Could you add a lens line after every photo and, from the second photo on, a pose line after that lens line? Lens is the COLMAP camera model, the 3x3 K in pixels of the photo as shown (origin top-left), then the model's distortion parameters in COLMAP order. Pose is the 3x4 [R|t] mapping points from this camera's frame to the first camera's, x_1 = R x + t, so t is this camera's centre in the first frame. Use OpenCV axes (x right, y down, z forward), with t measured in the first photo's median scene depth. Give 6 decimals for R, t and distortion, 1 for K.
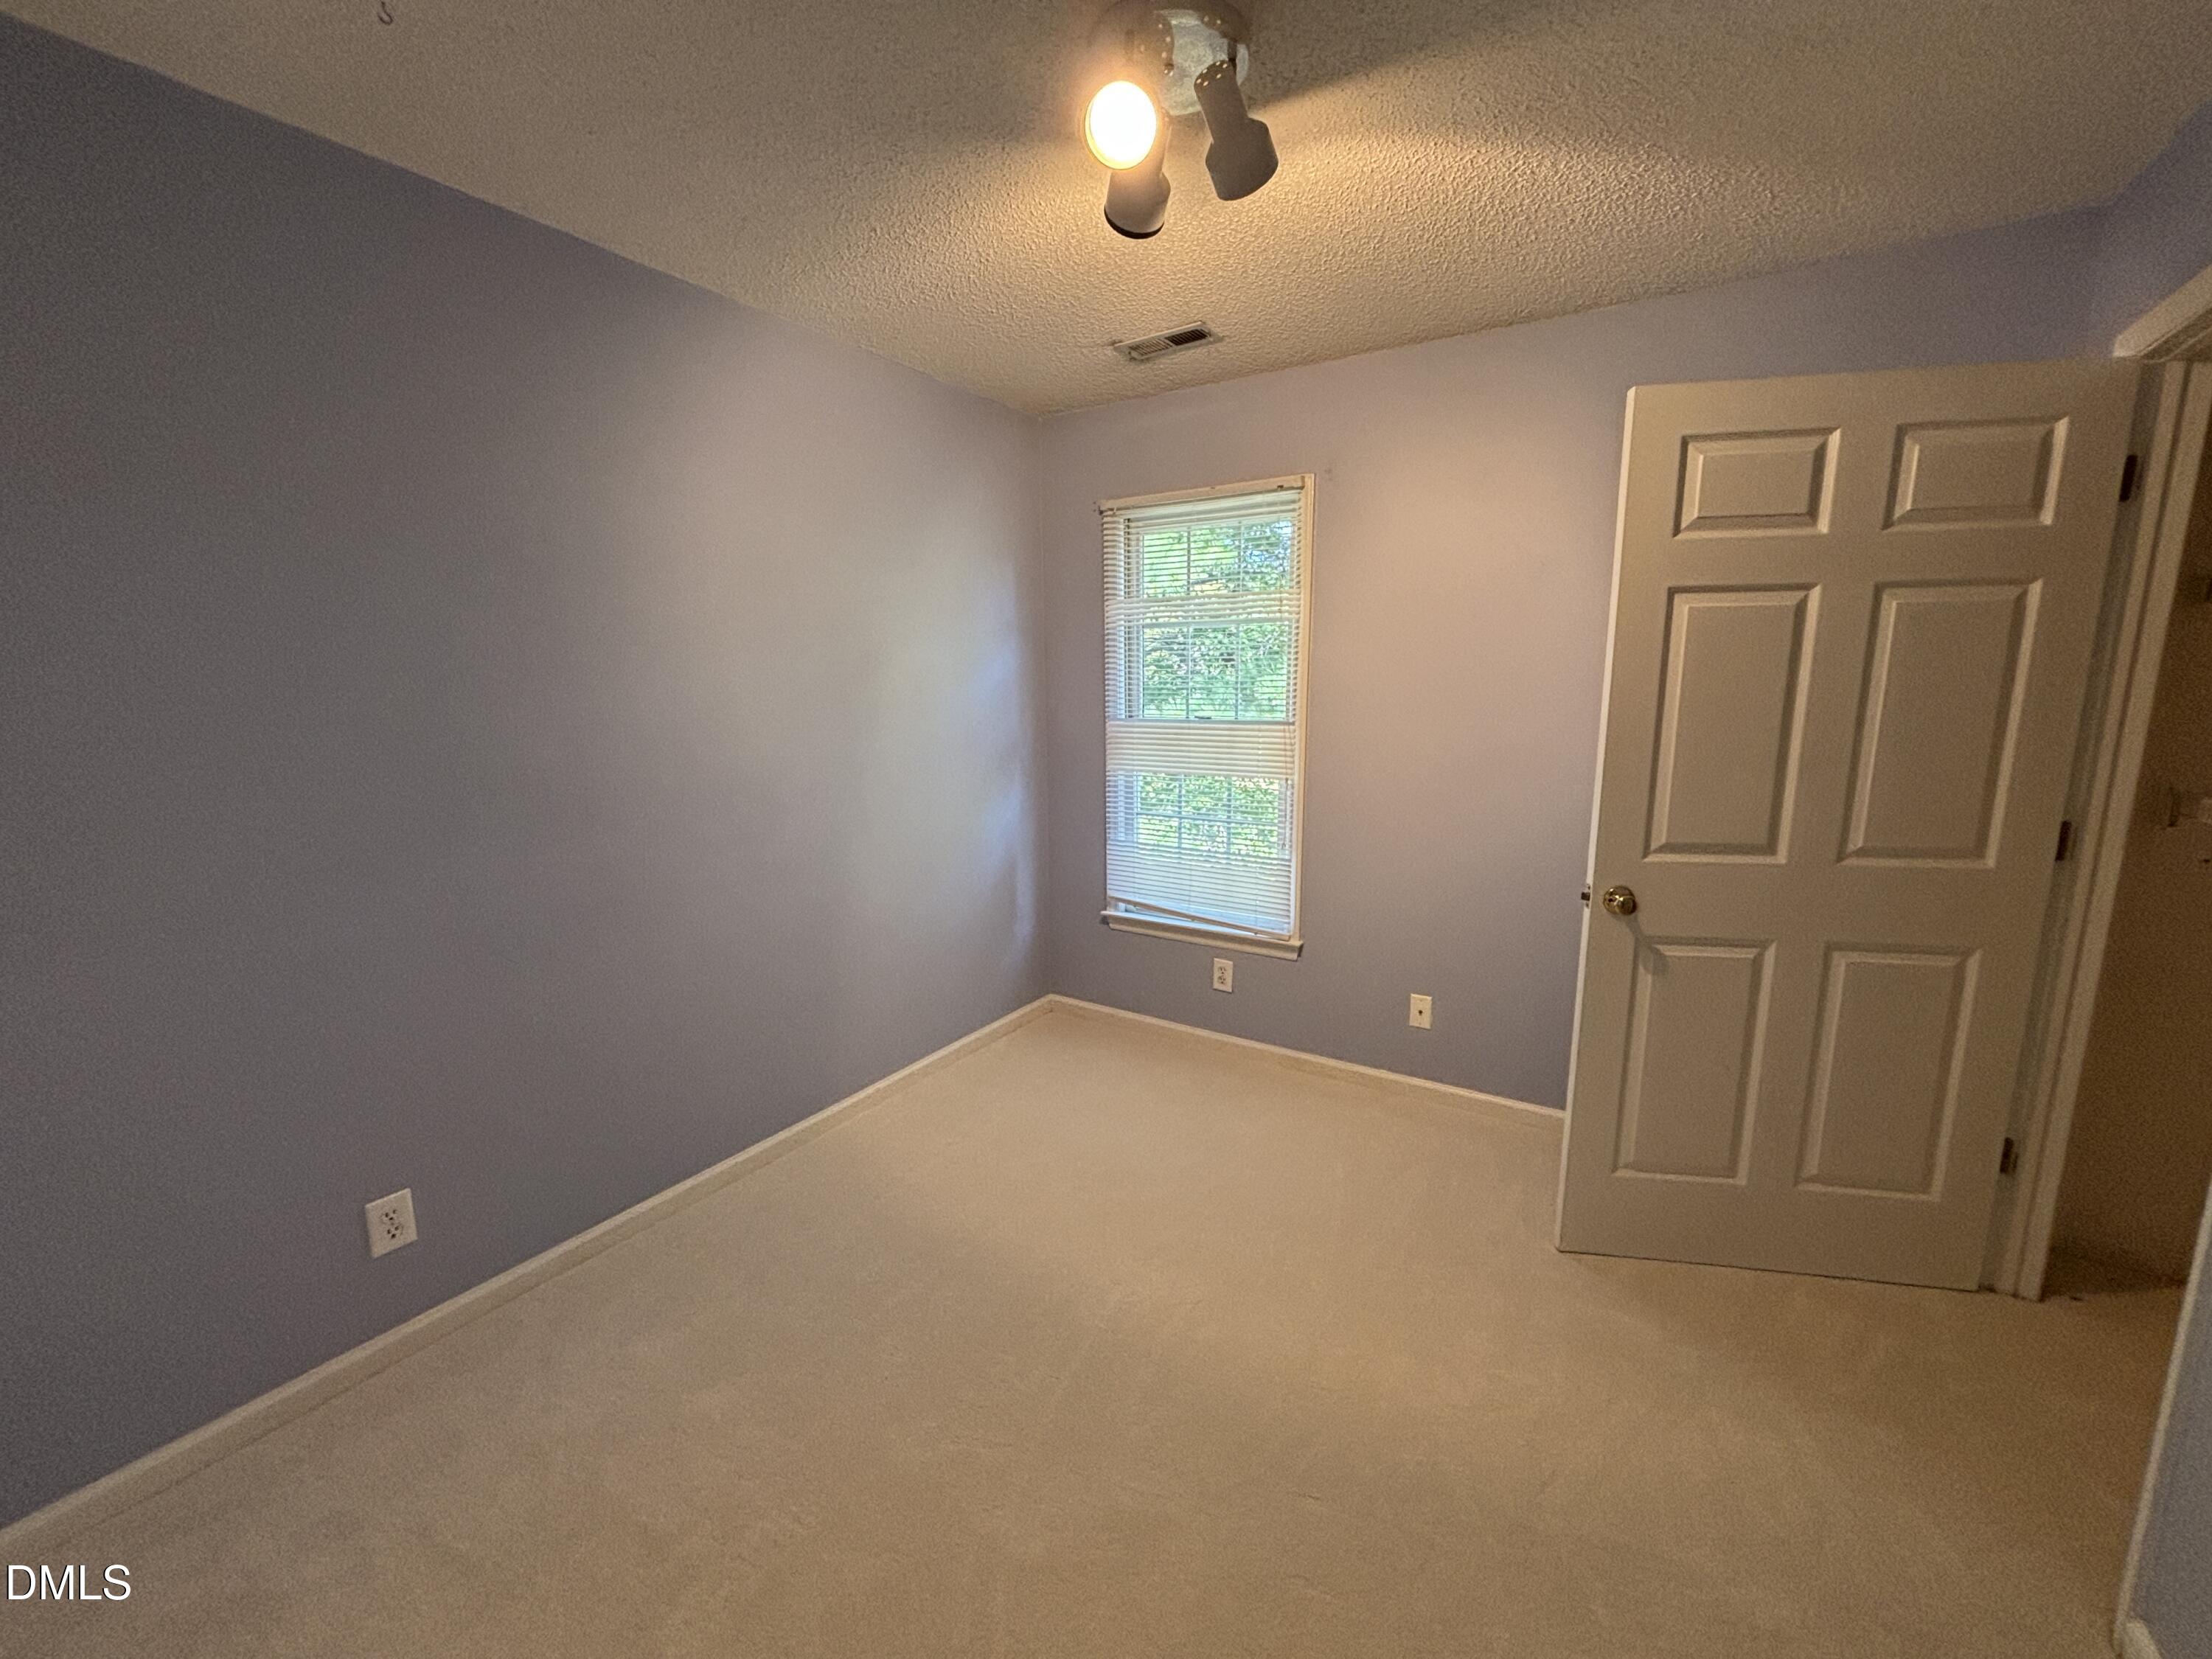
lens RADIAL K [[893.0, 0, 1106.0], [0, 893.0, 829.5], [0, 0, 1]] dist [-0.007553, -0.000530]
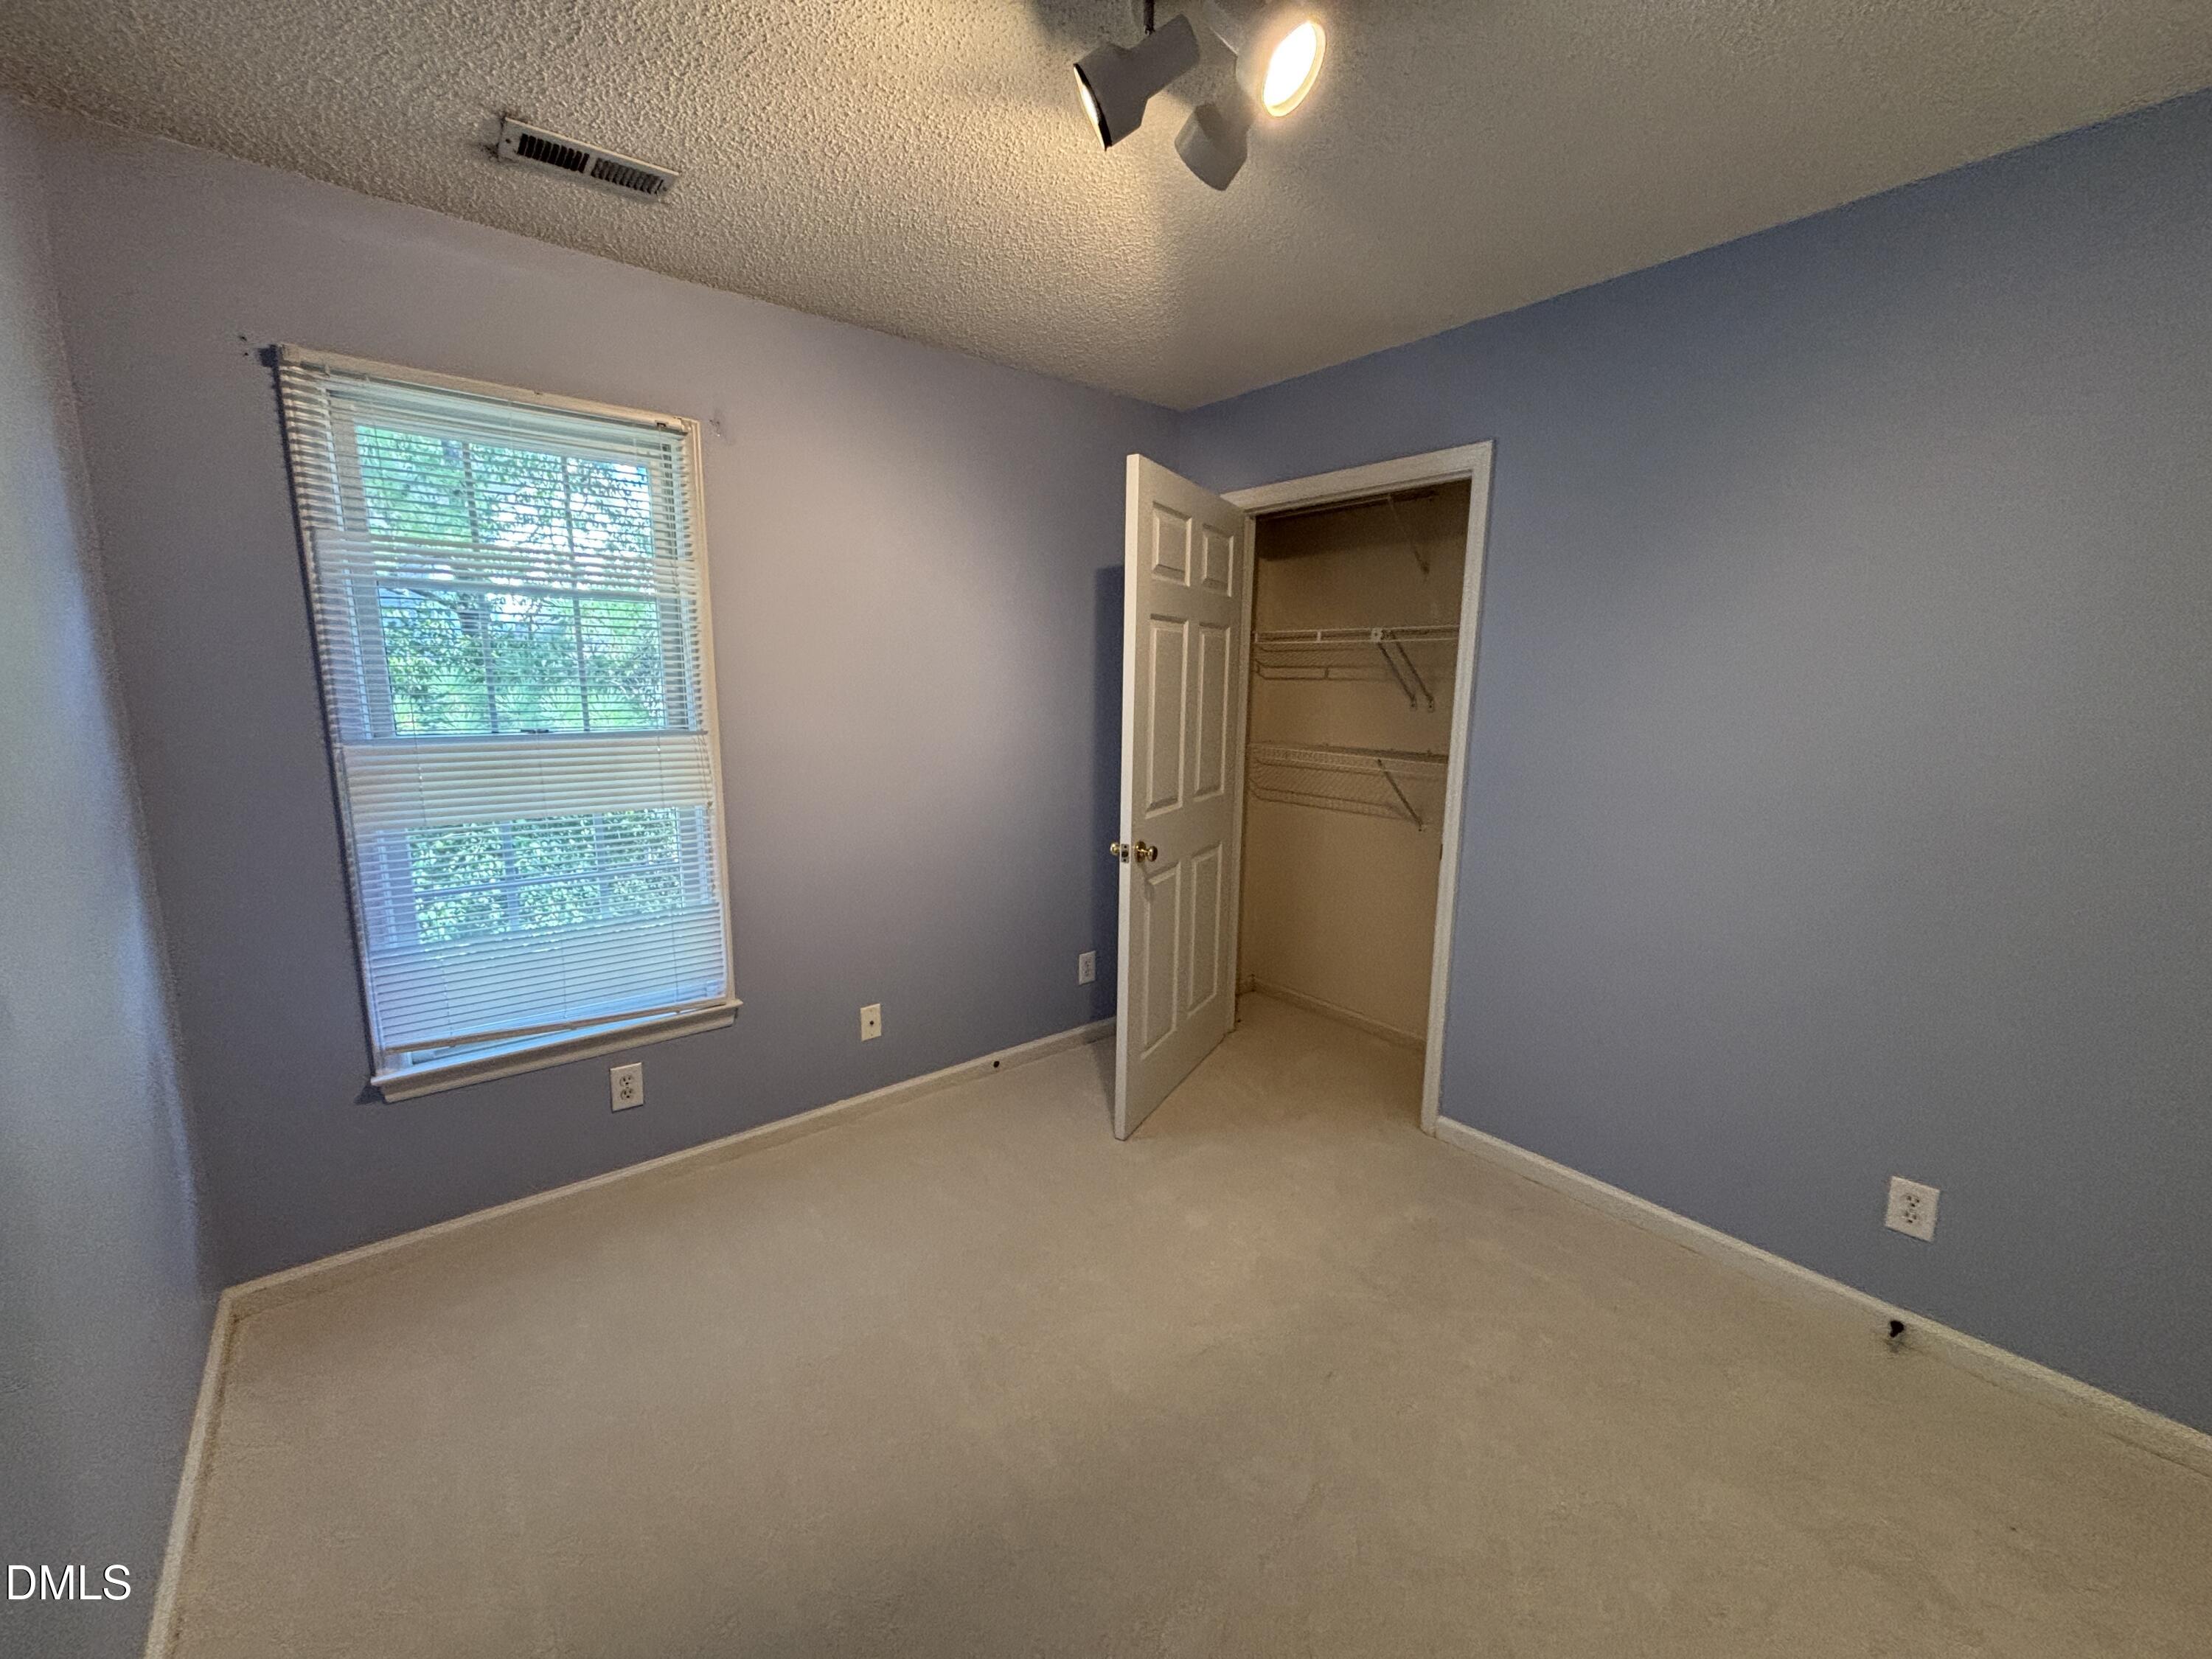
lens RADIAL K [[893.0, 0, 1106.0], [0, 893.0, 829.5], [0, 0, 1]] dist [-0.007553, -0.000530]
pose [[0.274594, -0.139169, 0.951436, -0.418514], [0.150602, 0.983484, 0.100391, -0.054748], [-0.949693, 0.115722, 0.291018, 0.400566]]
